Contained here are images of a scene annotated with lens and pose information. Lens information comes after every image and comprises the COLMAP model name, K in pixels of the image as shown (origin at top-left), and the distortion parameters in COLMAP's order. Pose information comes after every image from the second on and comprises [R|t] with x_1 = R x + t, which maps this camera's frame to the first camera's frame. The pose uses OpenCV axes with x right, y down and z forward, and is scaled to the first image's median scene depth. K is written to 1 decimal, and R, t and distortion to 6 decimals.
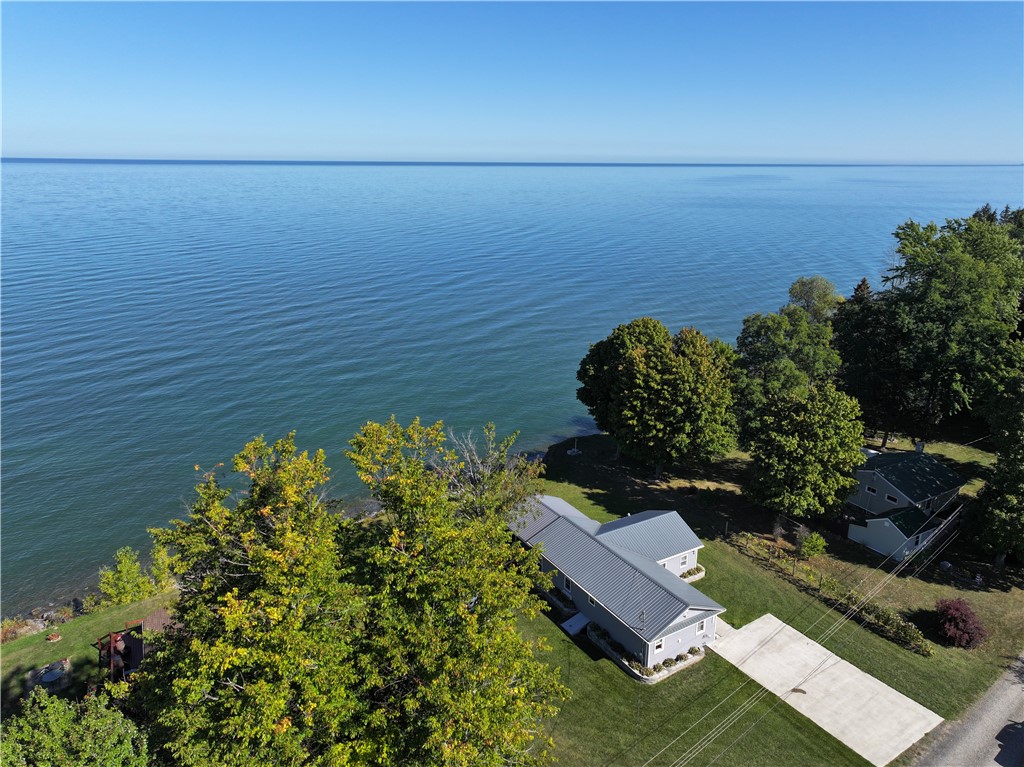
lens RADIAL K [[717.6, 0, 512.0], [0, 717.6, 383.5], [0, 0, 1]] dist [-0.000378, 0.021774]
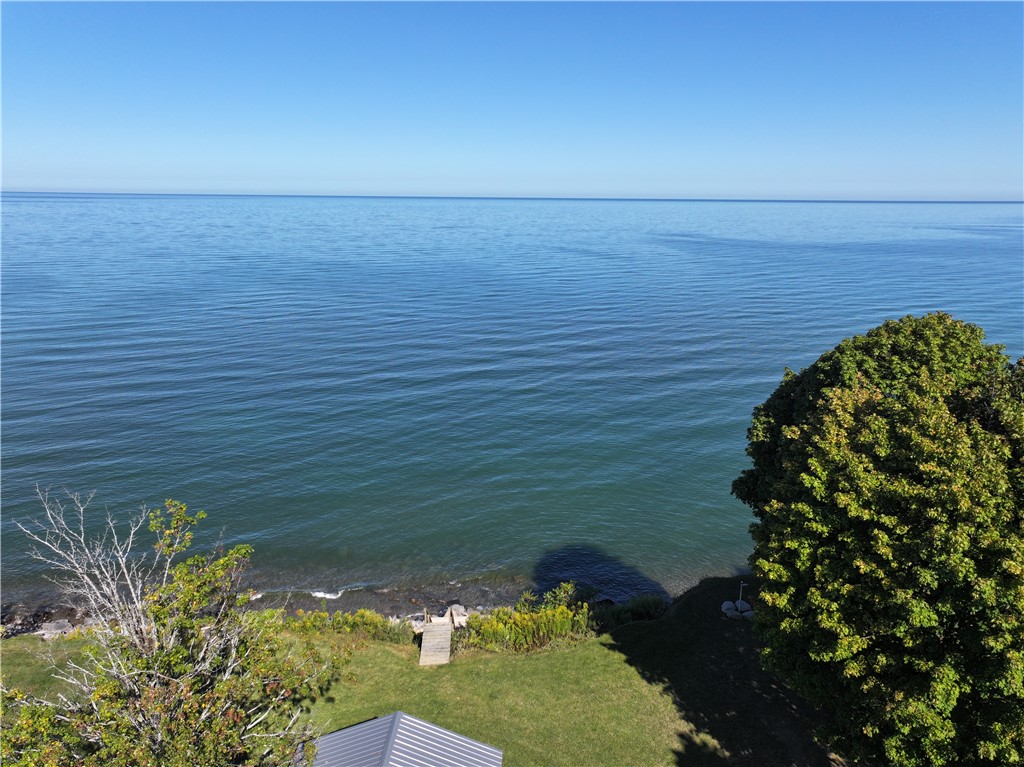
lens RADIAL K [[717.6, 0, 512.0], [0, 717.6, 383.5], [0, 0, 1]] dist [-0.000378, 0.021774]
pose [[0.833812, 0.135547, -0.535149, 0.233798], [-0.161424, 0.986884, -0.001548, -0.024662], [0.527920, 0.087677, 0.844756, 0.657205]]
